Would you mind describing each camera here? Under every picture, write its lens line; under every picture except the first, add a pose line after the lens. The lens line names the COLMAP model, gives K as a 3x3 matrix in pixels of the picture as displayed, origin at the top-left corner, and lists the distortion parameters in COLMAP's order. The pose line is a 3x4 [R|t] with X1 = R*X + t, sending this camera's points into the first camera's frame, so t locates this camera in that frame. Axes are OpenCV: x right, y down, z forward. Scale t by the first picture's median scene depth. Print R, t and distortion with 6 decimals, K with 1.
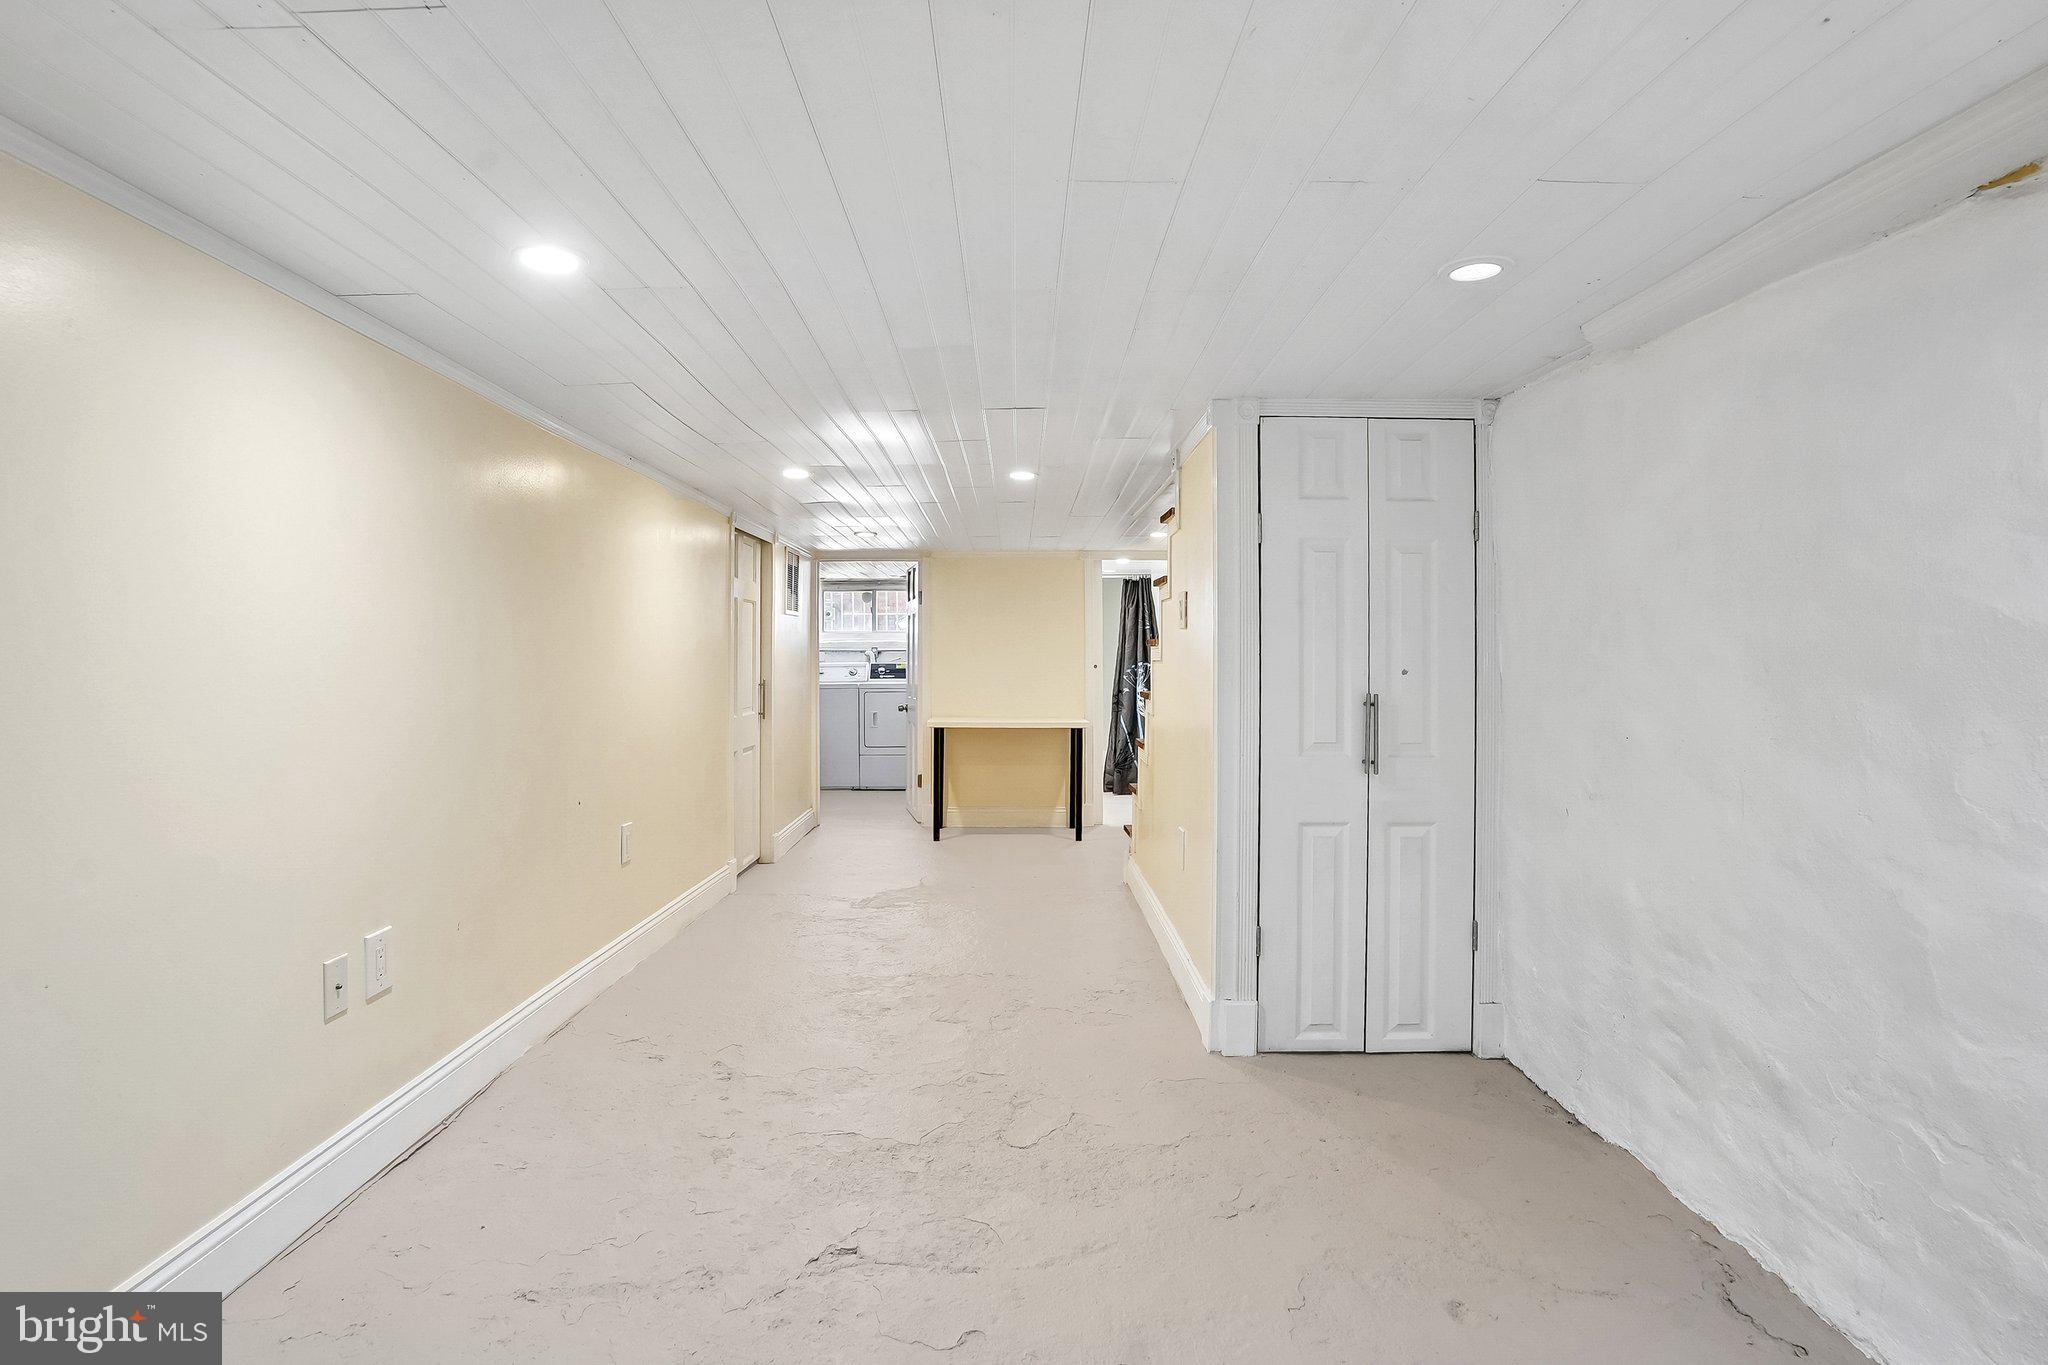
lens RADIAL K [[998.2, 0, 1024.0], [0, 998.2, 682.5], [0, 0, 1]] dist [-0.047854, 0.012039]
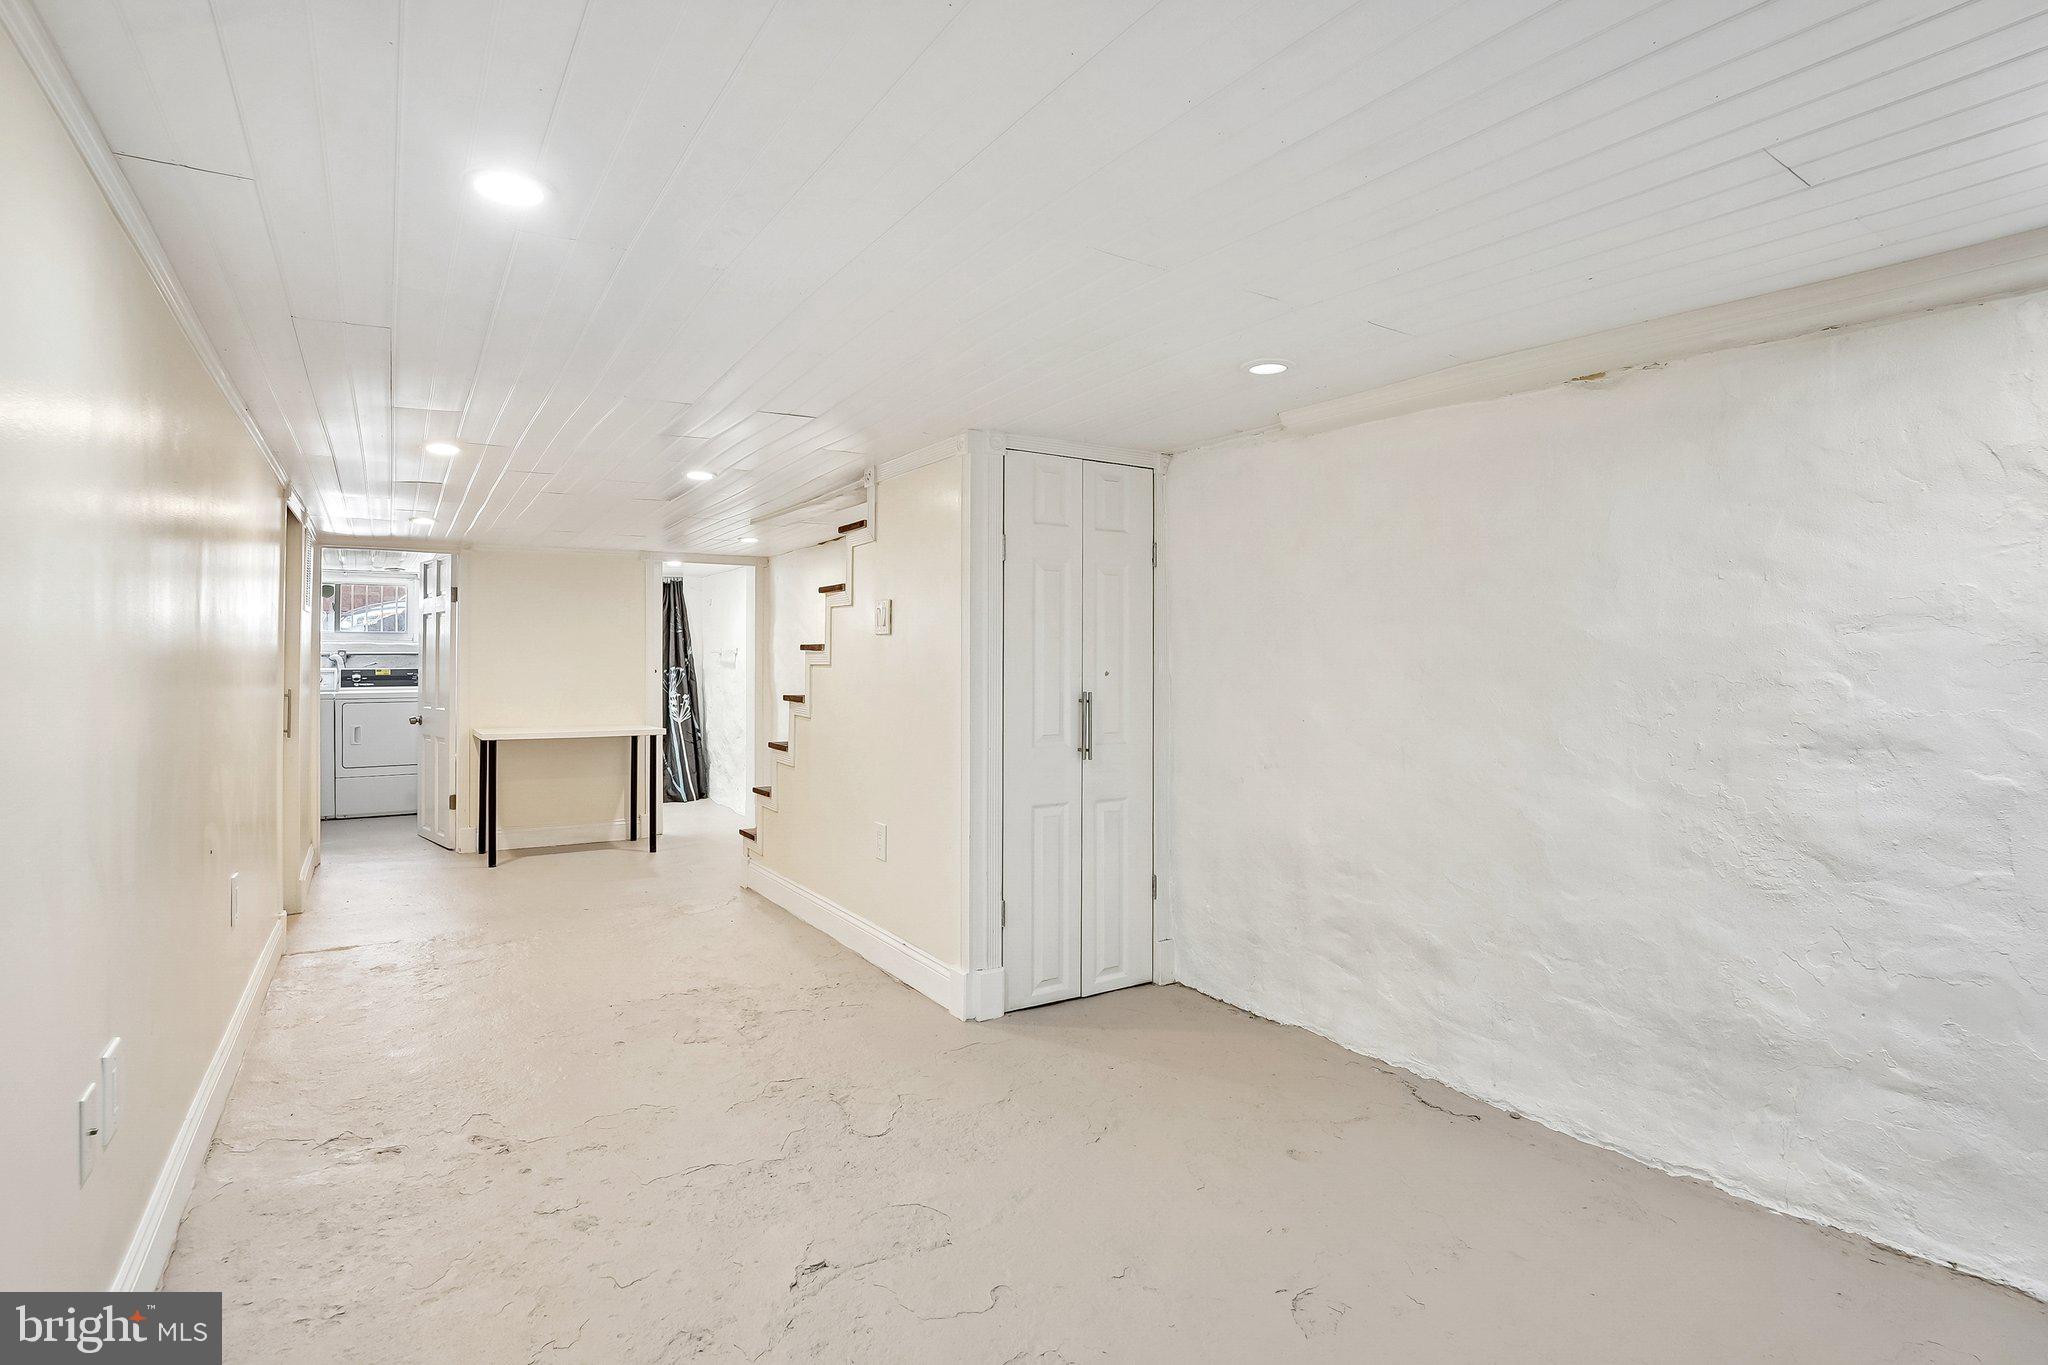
lens RADIAL K [[983.5, 0, 1021.0], [0, 983.5, 674.5], [0, 0, 1]] dist [-0.072201, 0.024020]
pose [[0.851562, -0.007582, 0.524199, -0.326302], [0.013729, 0.999875, -0.007841, -0.001330], [-0.524074, 0.013874, 0.851560, 0.042591]]
